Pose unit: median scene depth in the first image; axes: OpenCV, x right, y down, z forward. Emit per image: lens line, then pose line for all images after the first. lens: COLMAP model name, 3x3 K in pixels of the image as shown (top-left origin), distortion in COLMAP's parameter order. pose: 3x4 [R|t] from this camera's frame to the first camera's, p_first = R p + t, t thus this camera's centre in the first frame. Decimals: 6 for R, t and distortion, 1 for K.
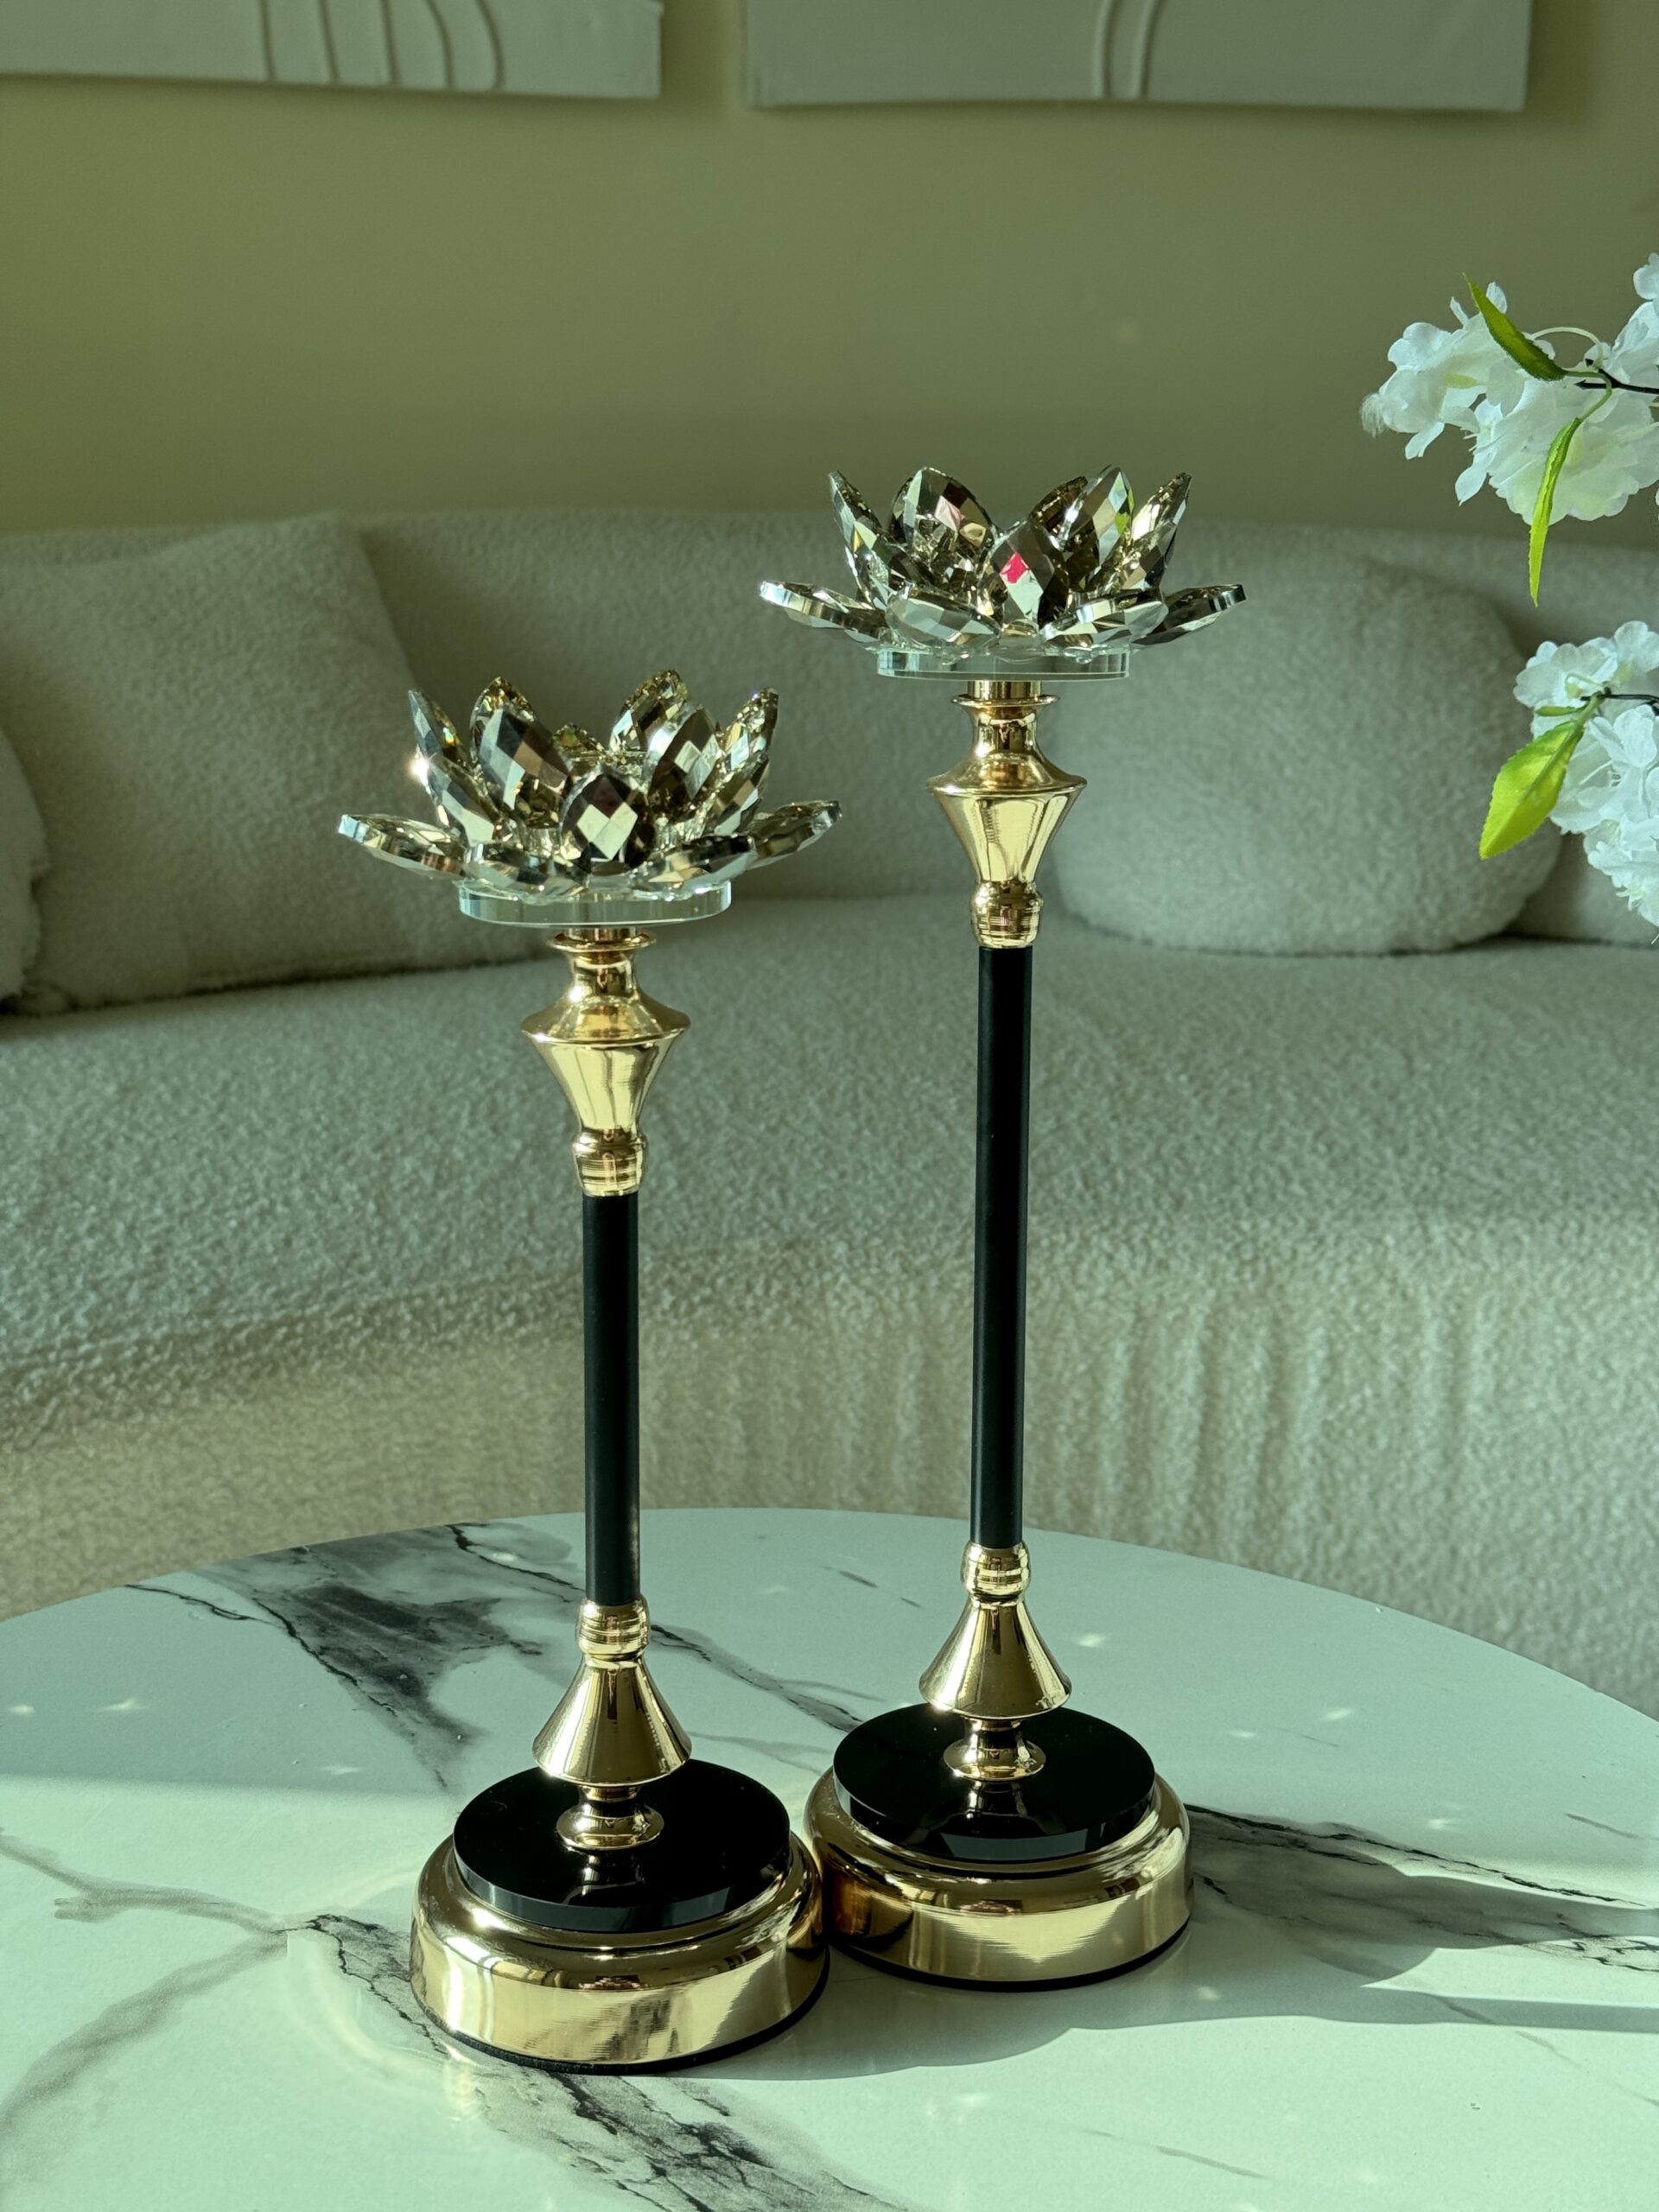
lens RADIAL K [[3116.7, 0, 836.7], [0, 3116.7, 1109.6], [0, 0, 1]] dist [0.176055, -0.313288]
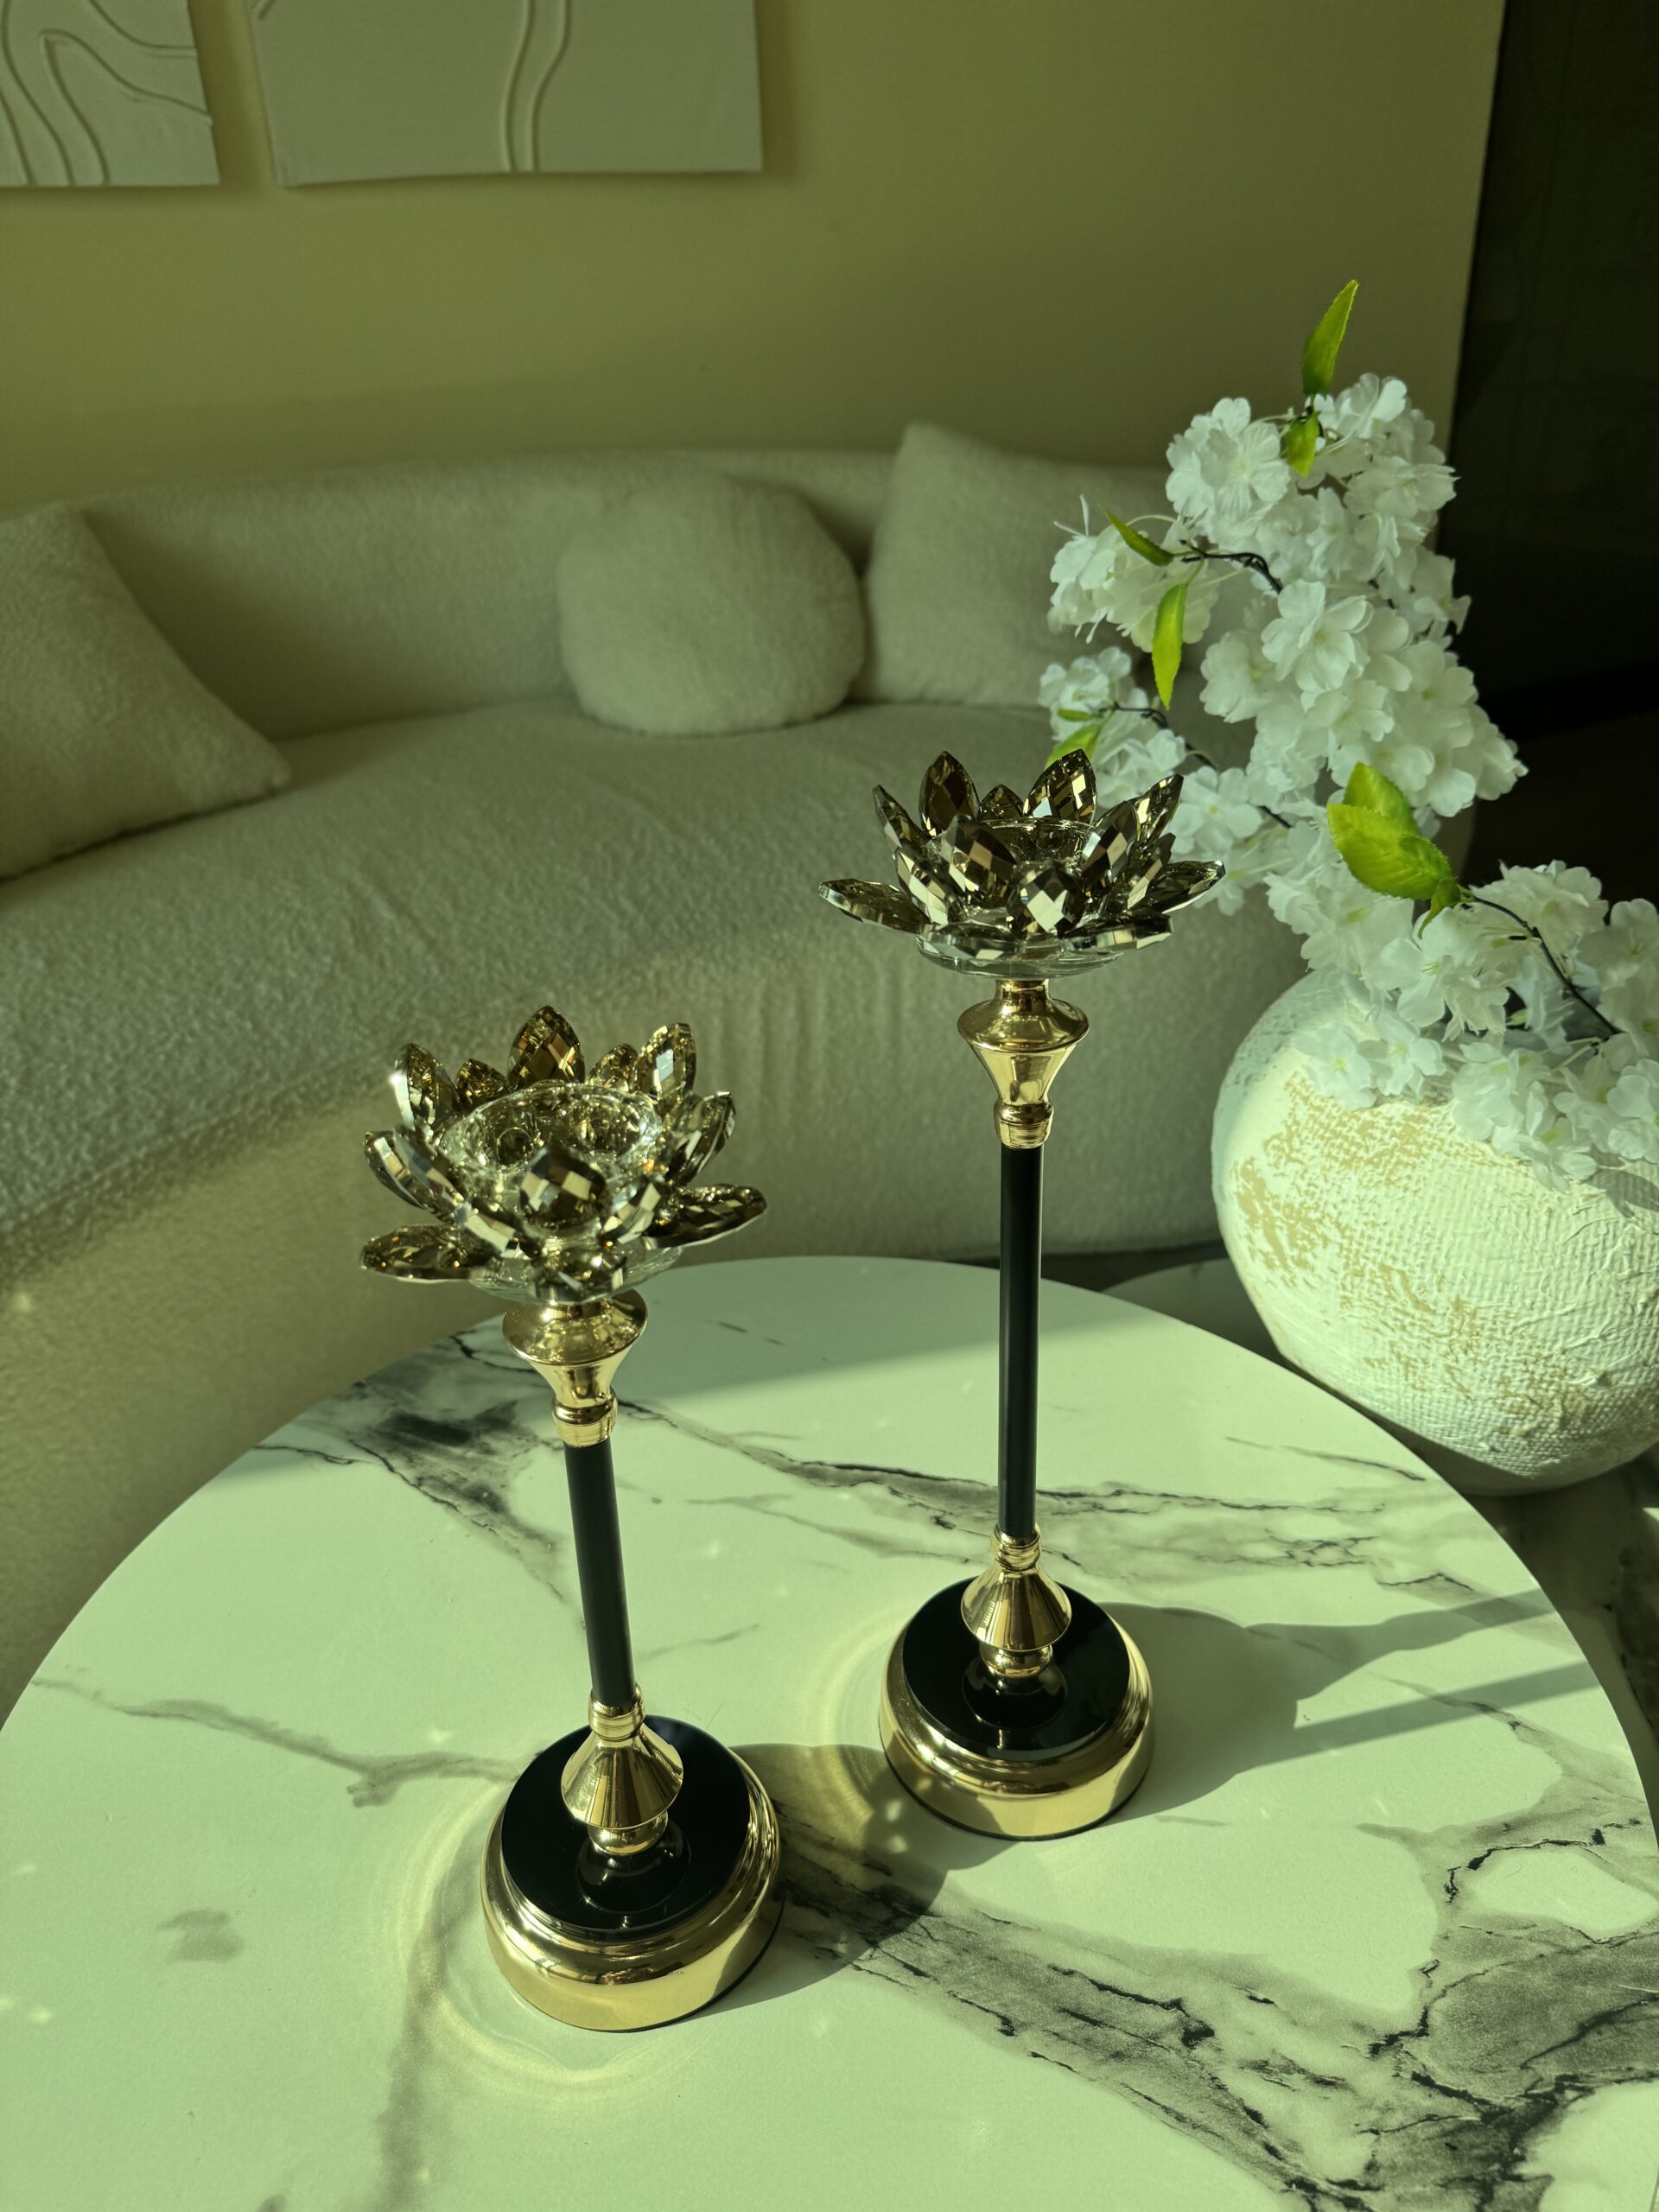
lens RADIAL K [[1564.7, 0, 837.4], [0, 1564.7, 1107.0], [0, 0, 1]] dist [0.178794, -0.439856]
pose [[0.946976, -0.185000, 0.262700, -0.084935], [0.111137, 0.955736, 0.272427, -0.109152], [-0.301470, -0.228786, 0.925620, 0.170567]]
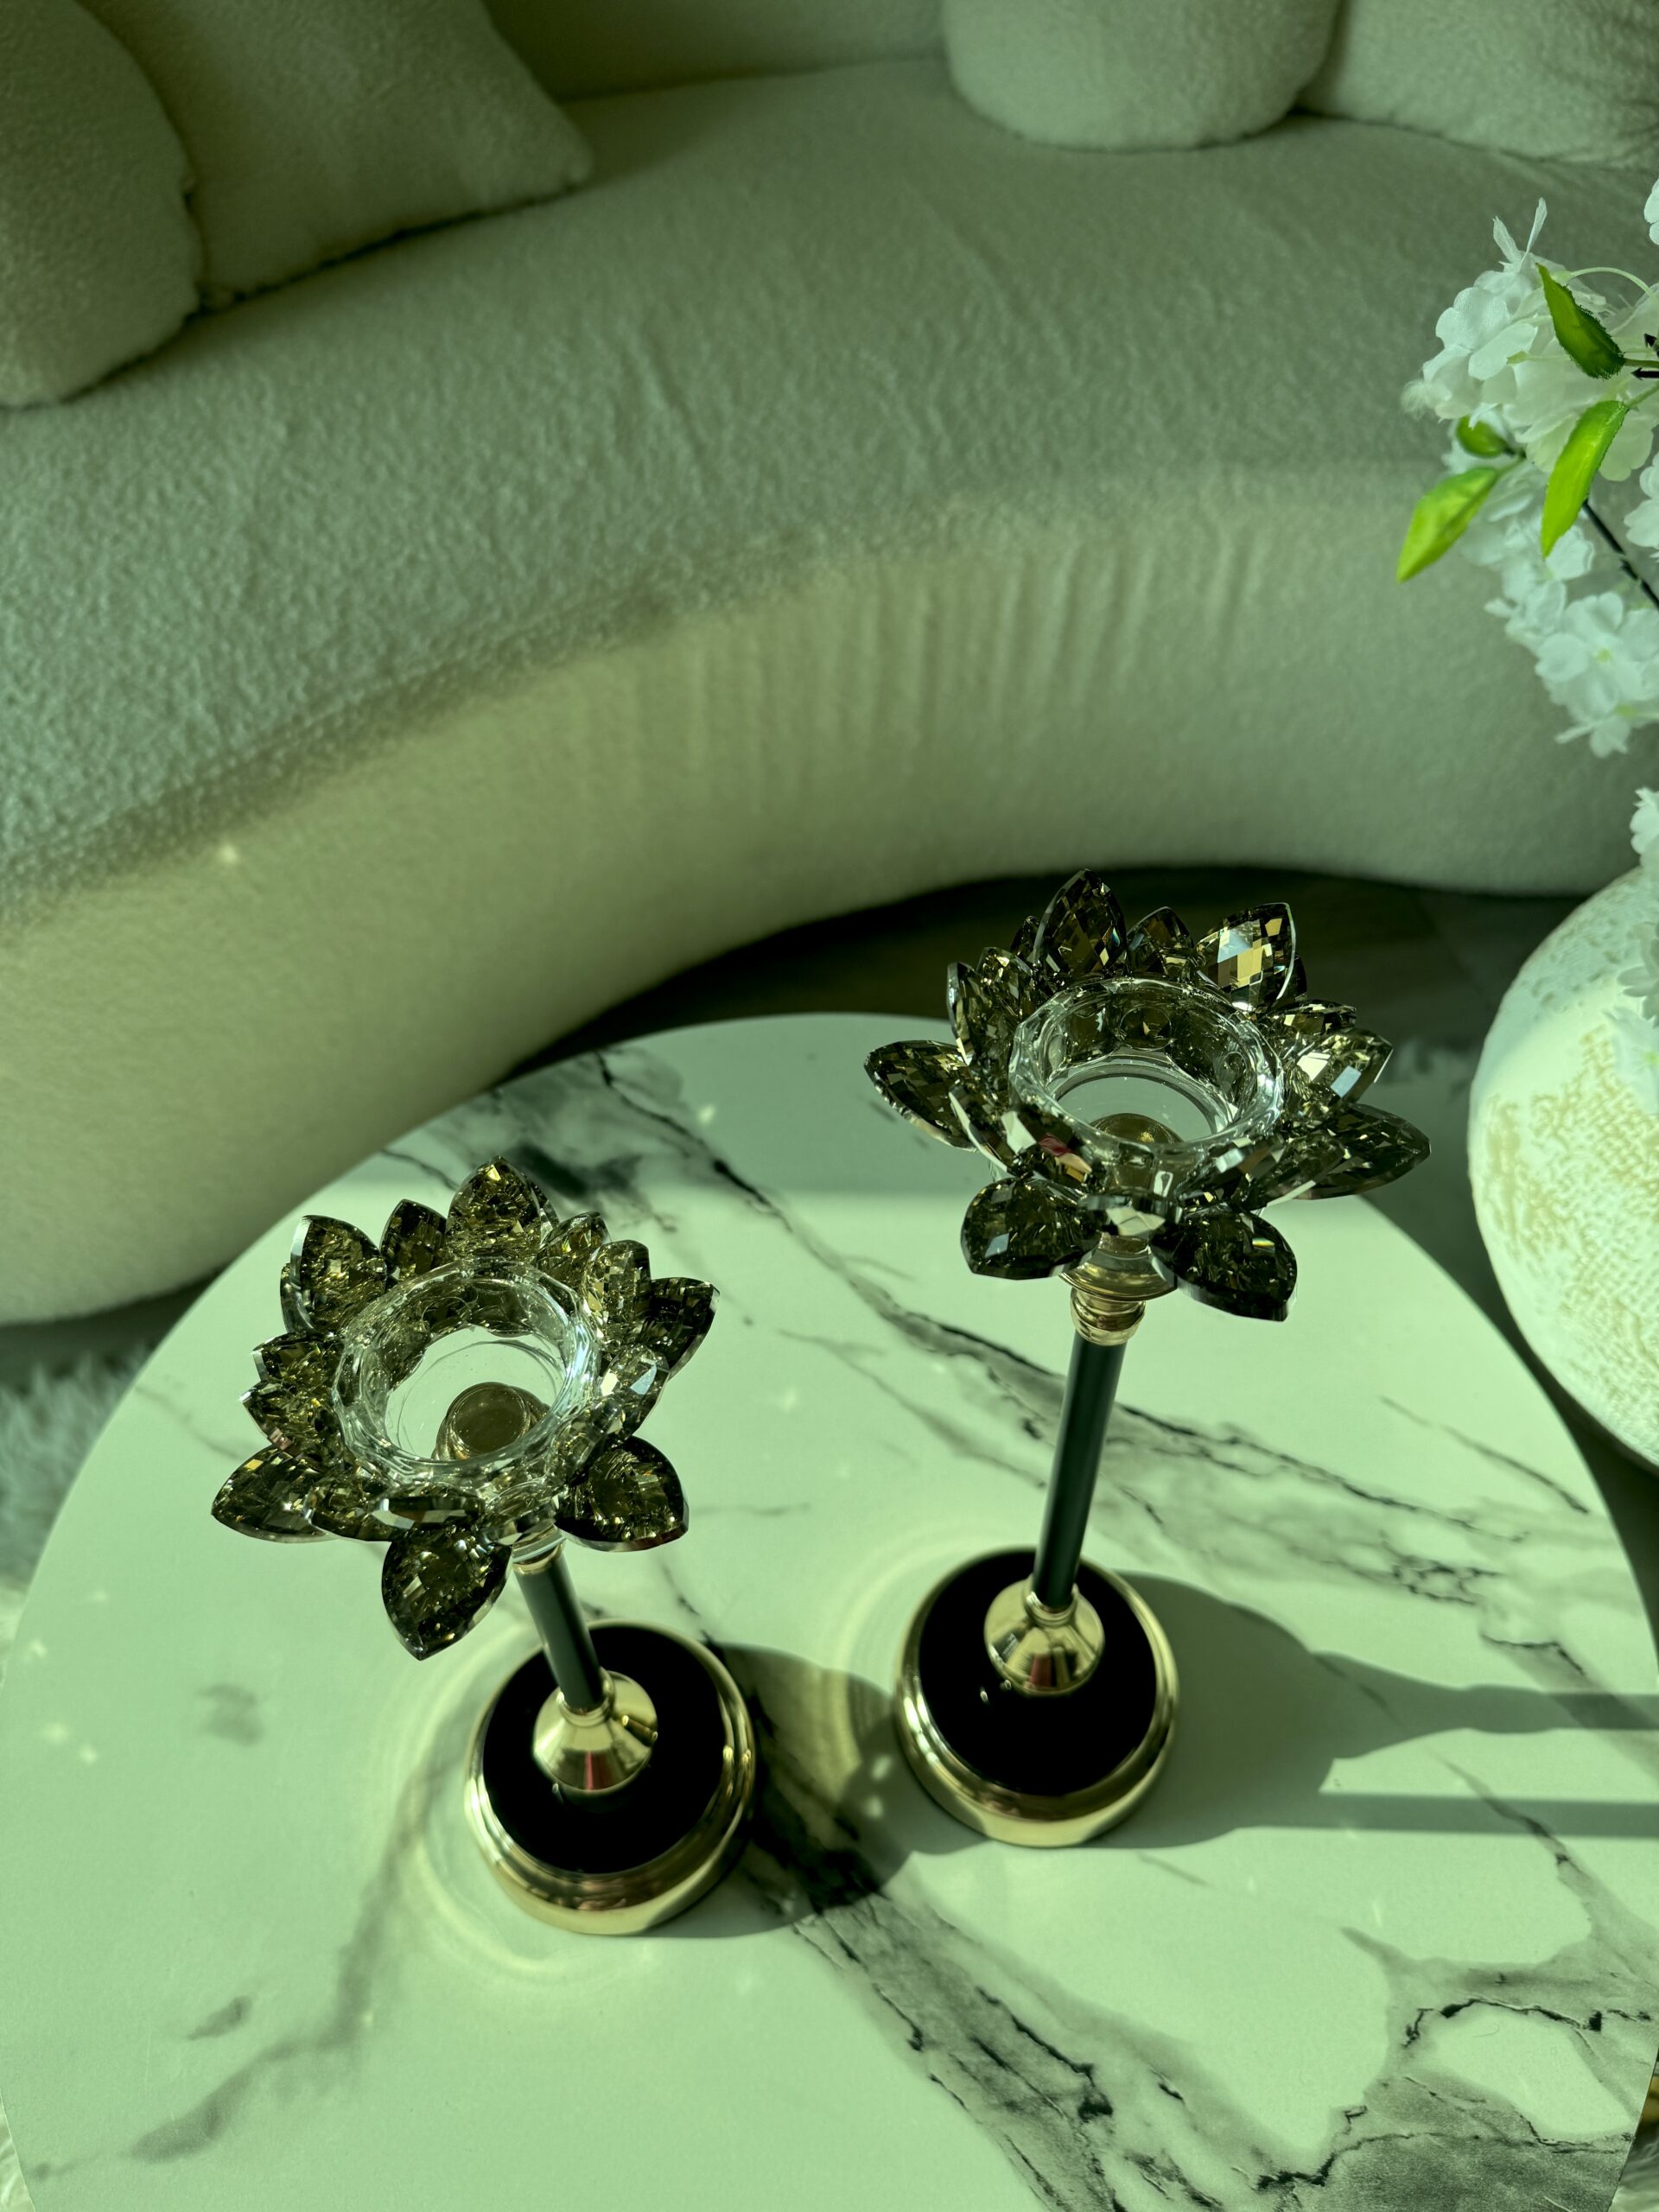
lens RADIAL K [[1595.8, 0, 833.1], [0, 1595.8, 1102.6], [0, 0, 1]] dist [0.101329, -0.250571]
pose [[0.998375, -0.056227, 0.009255, -0.014743], [0.039091, 0.793976, 0.606691, -0.195373], [-0.041460, -0.605343, 0.794884, 0.264069]]
